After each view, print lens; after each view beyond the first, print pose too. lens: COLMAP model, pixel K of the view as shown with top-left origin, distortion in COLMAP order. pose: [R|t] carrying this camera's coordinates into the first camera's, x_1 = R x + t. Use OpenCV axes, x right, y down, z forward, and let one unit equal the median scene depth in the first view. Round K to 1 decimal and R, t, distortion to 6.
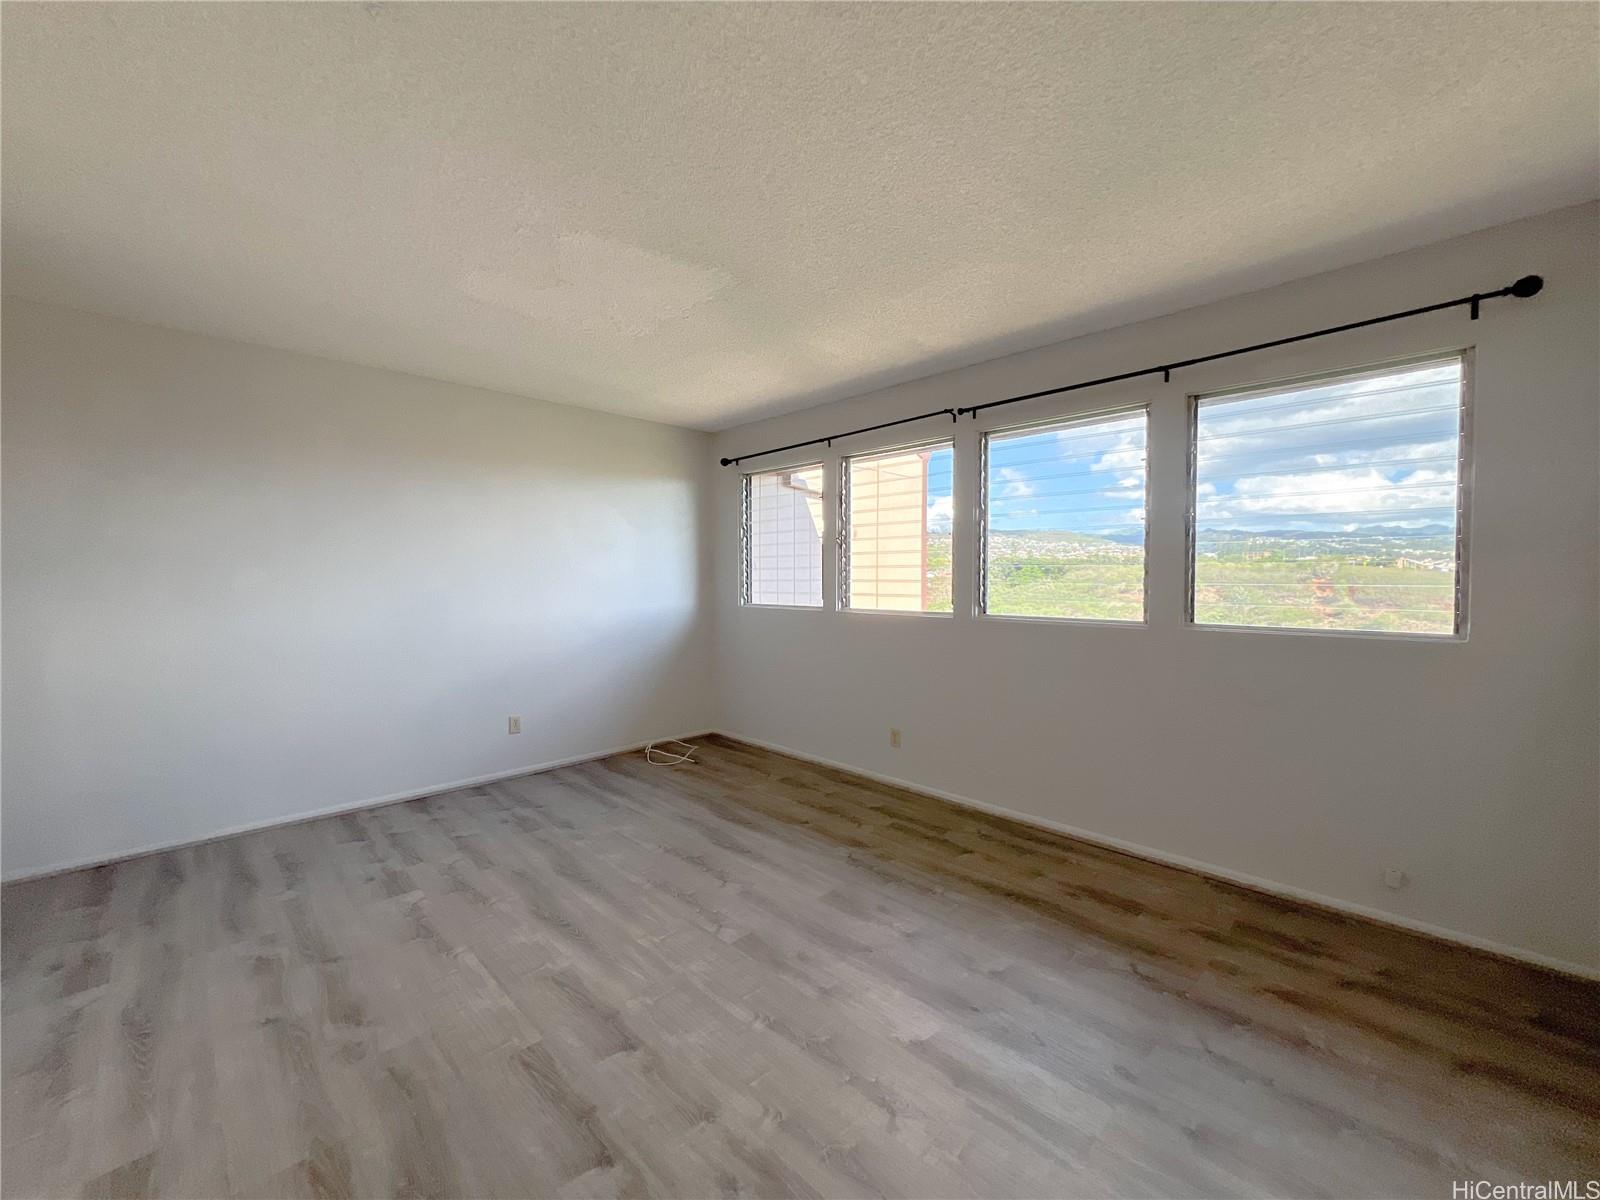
lens RADIAL K [[638.6, 0, 810.3], [0, 638.6, 603.7], [0, 0, 1]] dist [-0.003021, 0.000713]
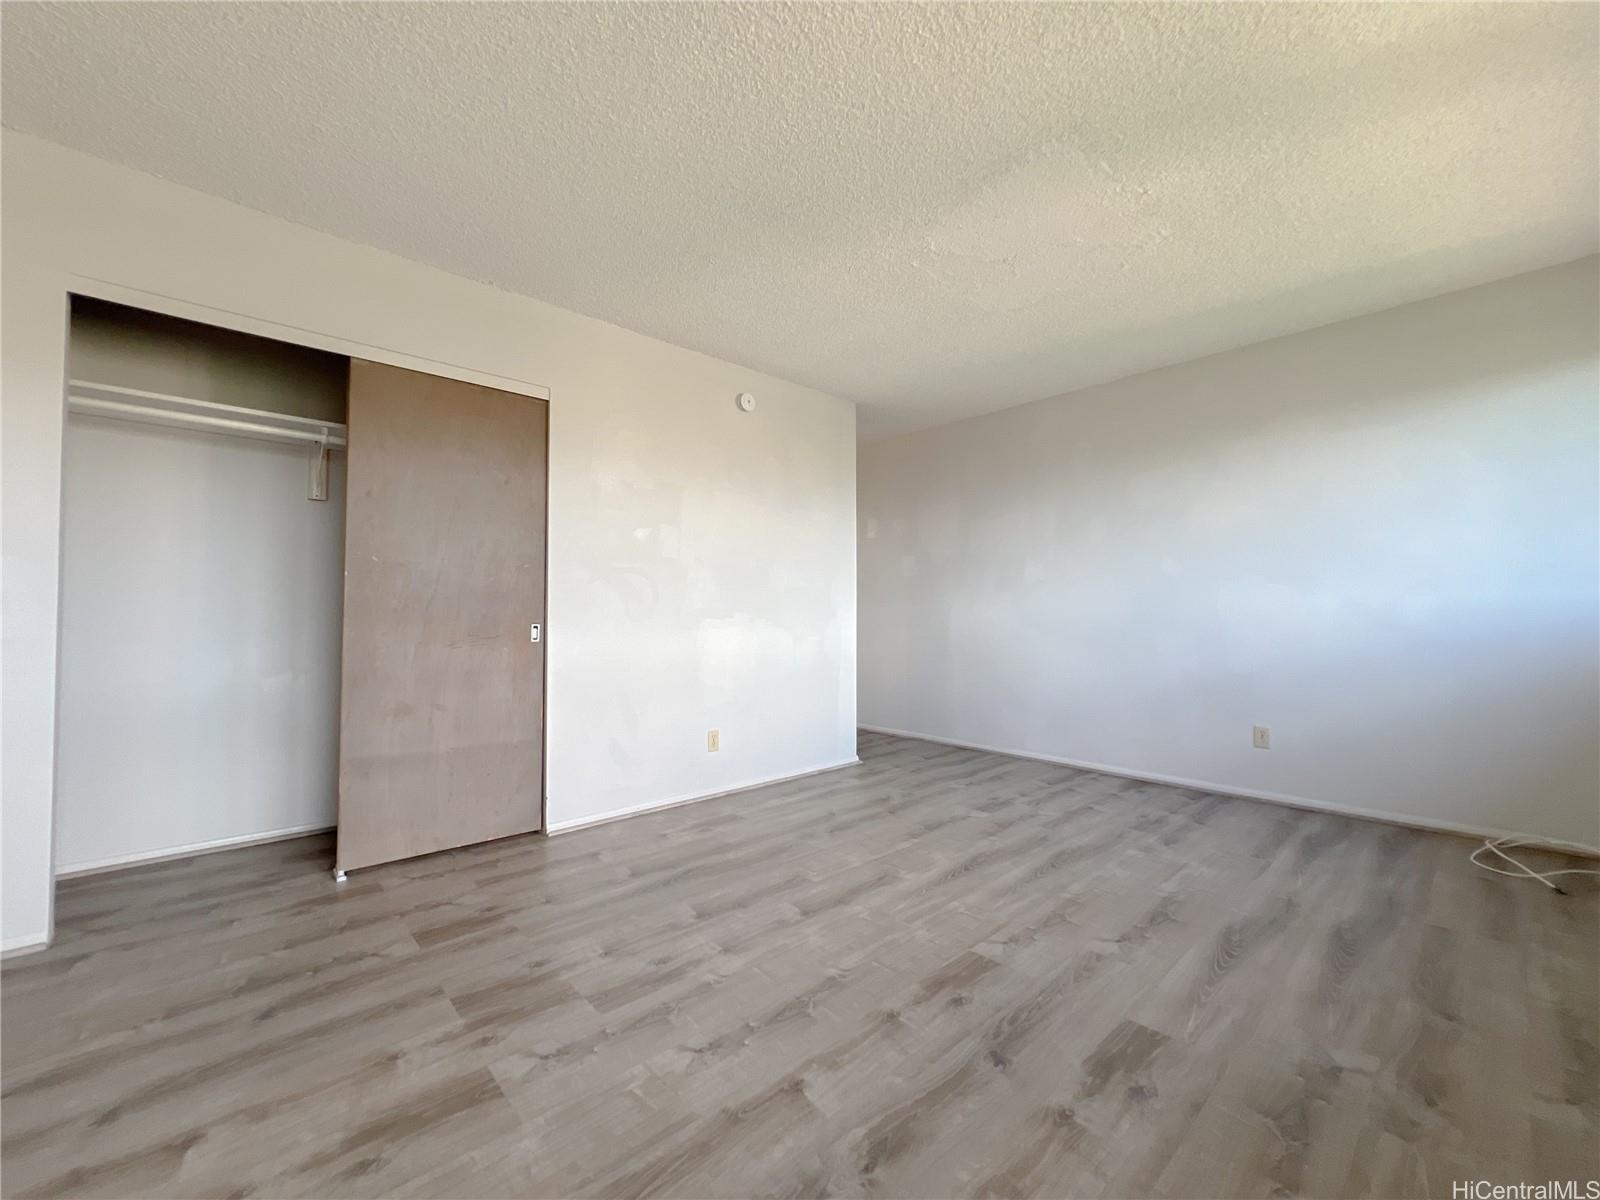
lens RADIAL K [[658.0, 0, 797.7], [0, 658.0, 609.3], [0, 0, 1]] dist [-0.003683, 0.001138]
pose [[-0.056131, -0.008335, -0.998389, 0.617322], [-0.040946, 0.999143, -0.006039, 0.081919], [0.997583, 0.040541, -0.056424, 0.659705]]
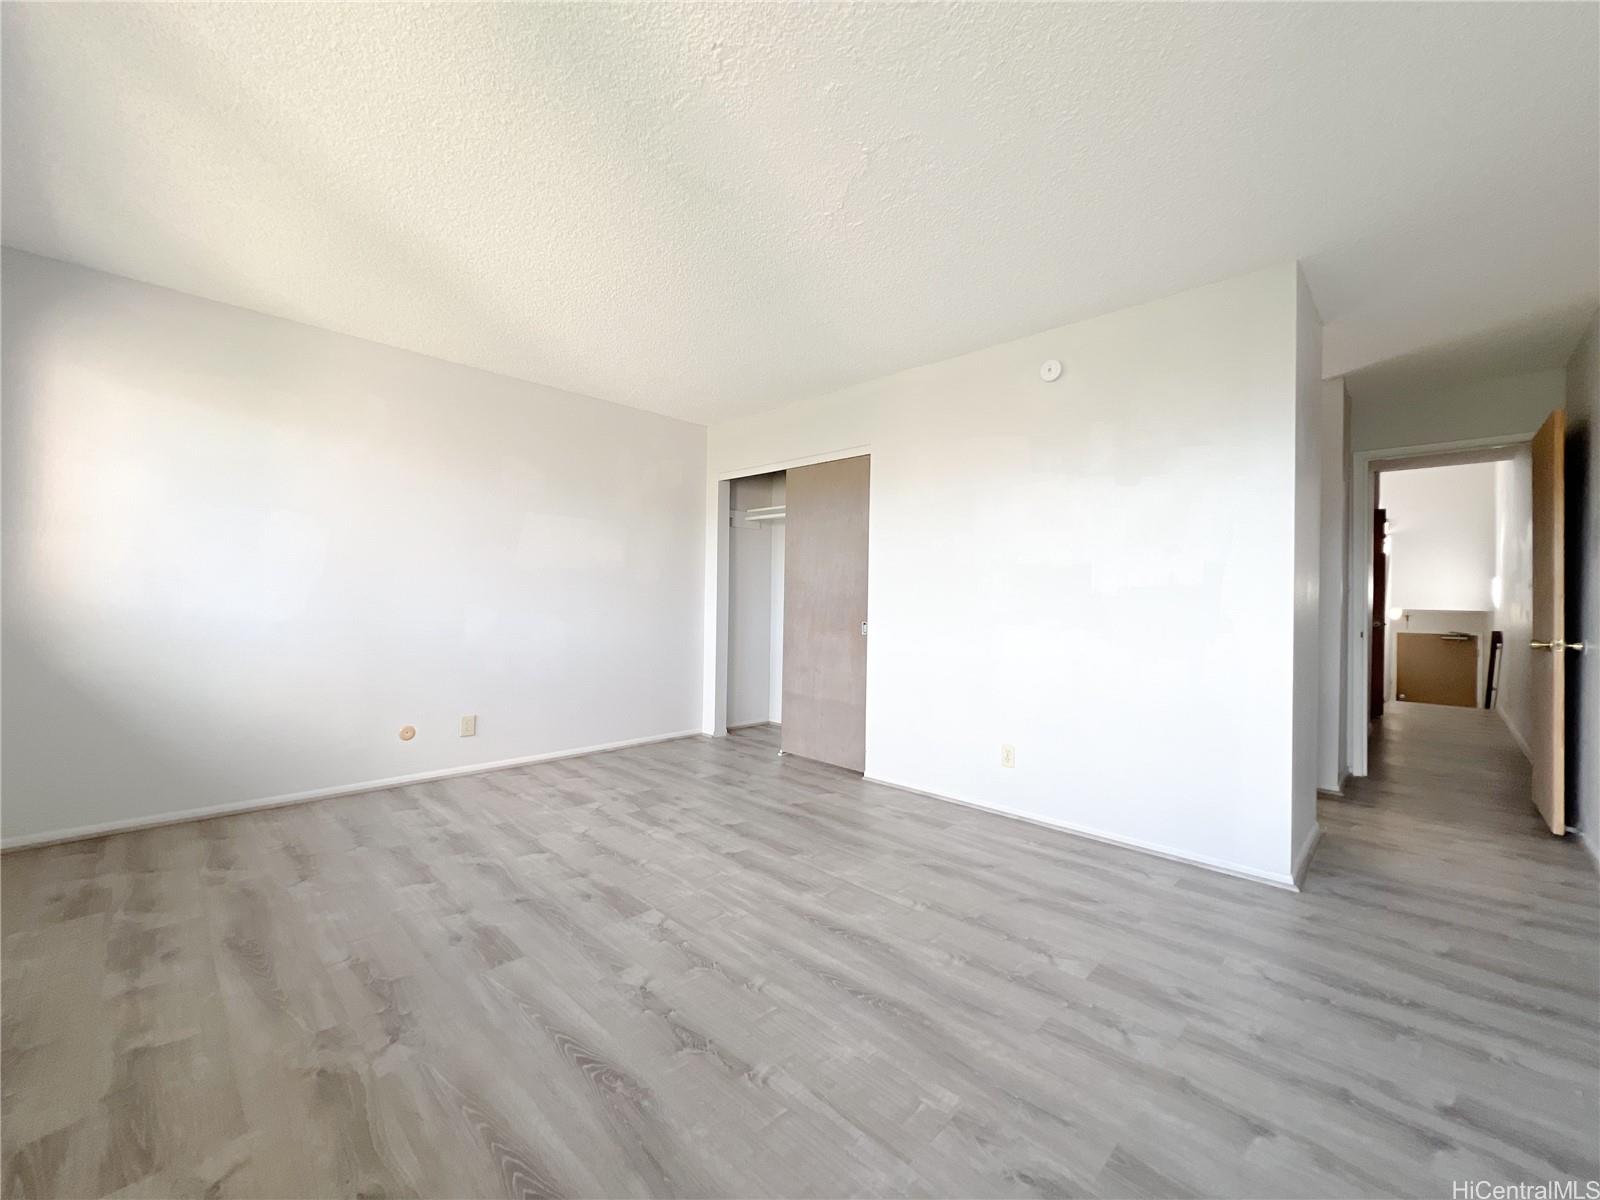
lens RADIAL K [[658.0, 0, 786.6], [0, 658.0, 591.4], [0, 0, 1]] dist [-0.003683, 0.001138]
pose [[-0.999532, -0.016231, 0.025937, -0.286973], [-0.015438, 0.999416, 0.030478, 0.009575], [-0.026417, 0.030063, -0.999199, 1.631727]]
